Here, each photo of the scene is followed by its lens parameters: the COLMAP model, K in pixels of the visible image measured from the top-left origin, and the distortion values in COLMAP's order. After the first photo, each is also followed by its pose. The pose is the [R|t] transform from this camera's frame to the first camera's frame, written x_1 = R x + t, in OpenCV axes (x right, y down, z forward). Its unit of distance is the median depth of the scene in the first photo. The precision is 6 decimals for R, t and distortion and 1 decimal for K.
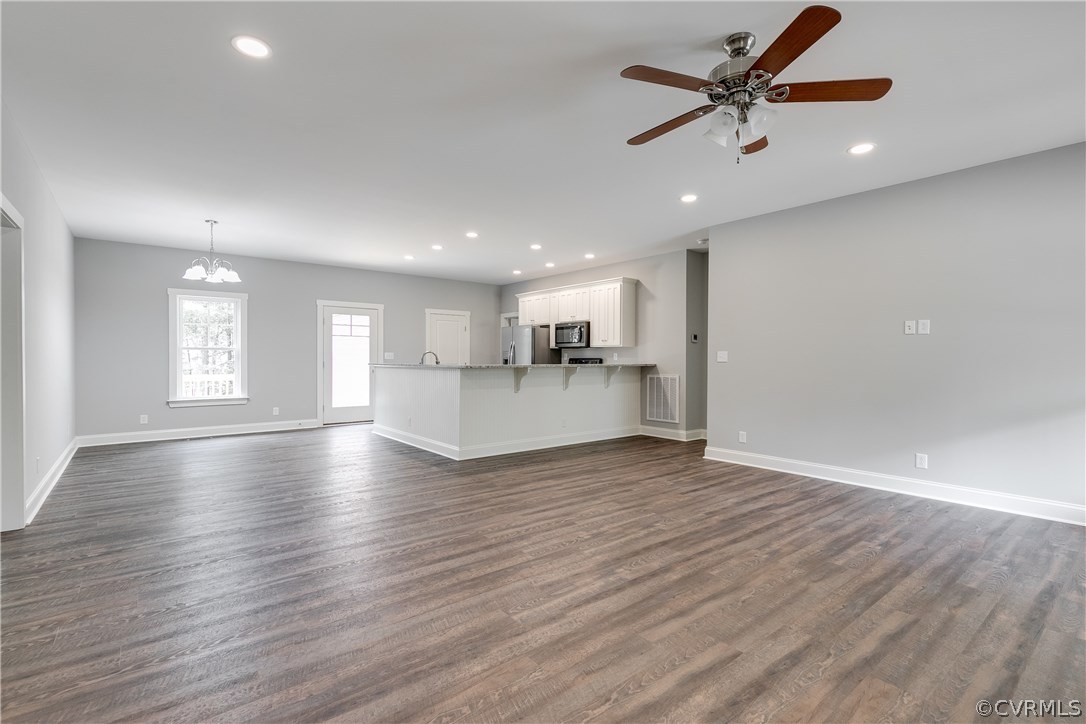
lens RADIAL K [[502.0, 0, 540.9], [0, 502.0, 362.1], [0, 0, 1]] dist [0.000835, -0.001188]
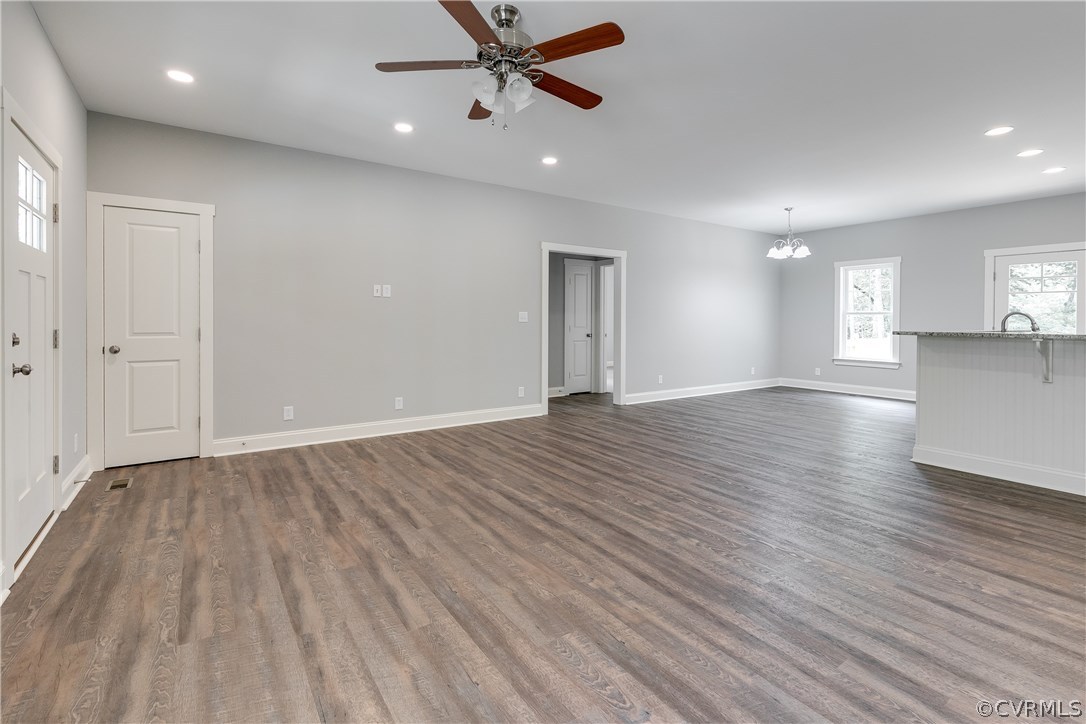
lens RADIAL K [[502.0, 0, 526.6], [0, 502.0, 321.1], [0, 0, 1]] dist [0.000835, -0.001188]
pose [[-0.094711, 0.000448, -0.995505, 1.181993], [-0.014408, 0.999895, 0.001821, -0.004470], [0.995401, 0.014516, -0.094695, 0.956188]]
